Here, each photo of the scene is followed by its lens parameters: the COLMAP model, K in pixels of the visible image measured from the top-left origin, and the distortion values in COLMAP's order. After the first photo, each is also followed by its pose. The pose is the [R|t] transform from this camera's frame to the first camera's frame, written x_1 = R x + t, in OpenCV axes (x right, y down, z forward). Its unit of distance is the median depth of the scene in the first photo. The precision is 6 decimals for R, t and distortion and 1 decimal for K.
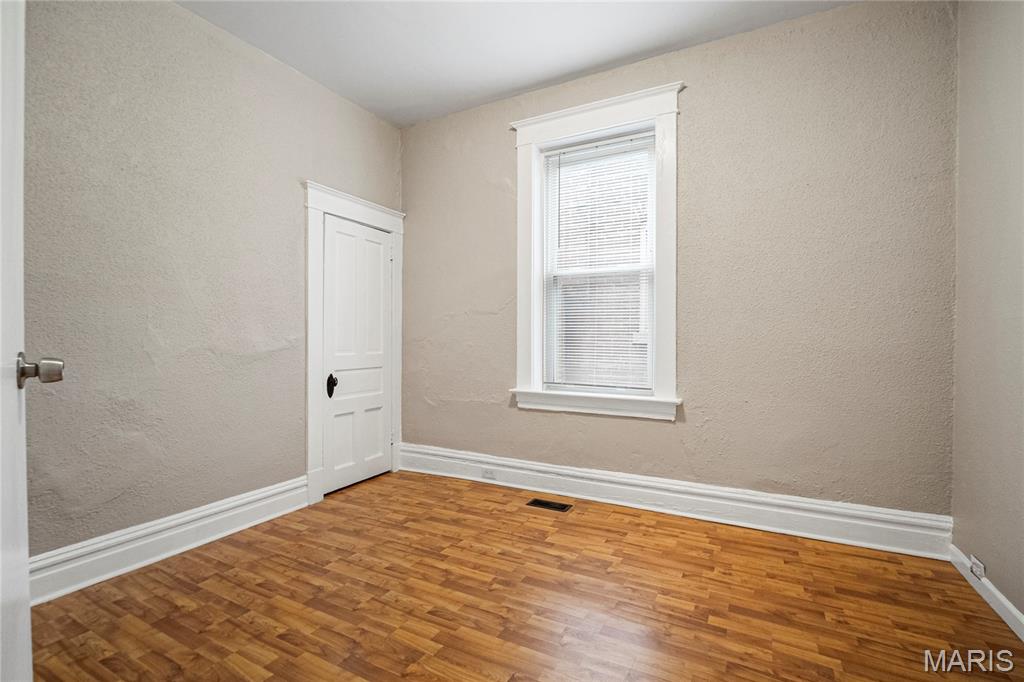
lens RADIAL K [[473.6, 0, 516.3], [0, 473.6, 343.3], [0, 0, 1]] dist [0.000066, -0.001257]
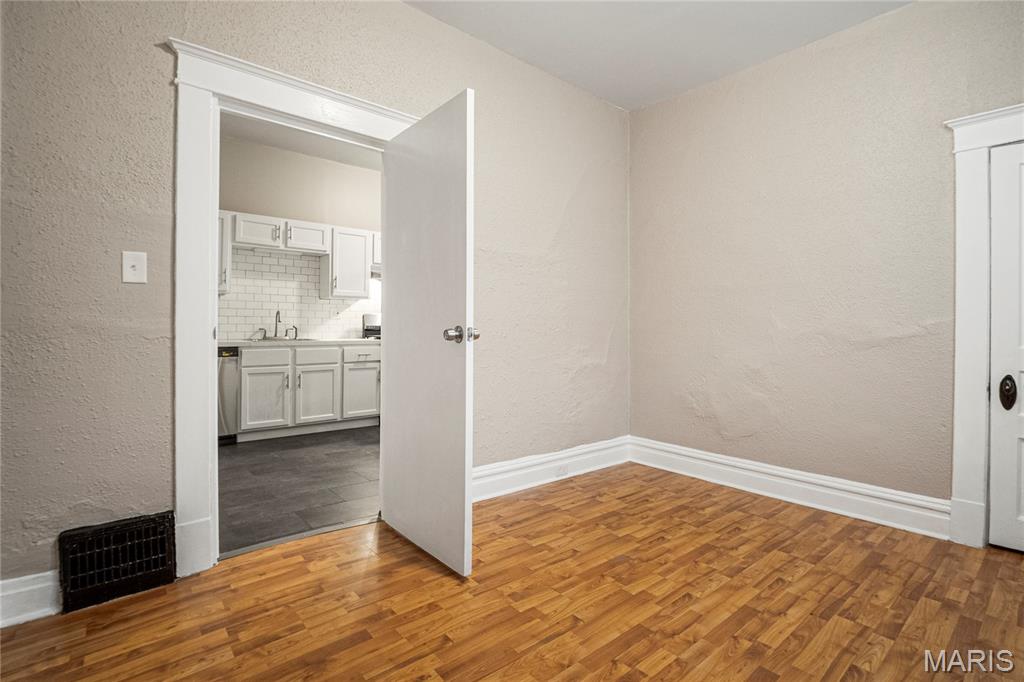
lens RADIAL K [[473.6, 0, 505.5], [0, 473.6, 329.4], [0, 0, 1]] dist [0.000066, -0.001257]
pose [[-0.384911, -0.005641, -0.922936, 0.782902], [-0.013021, 0.999915, -0.000681, 0.013903], [0.922862, 0.011756, -0.384952, 0.899096]]
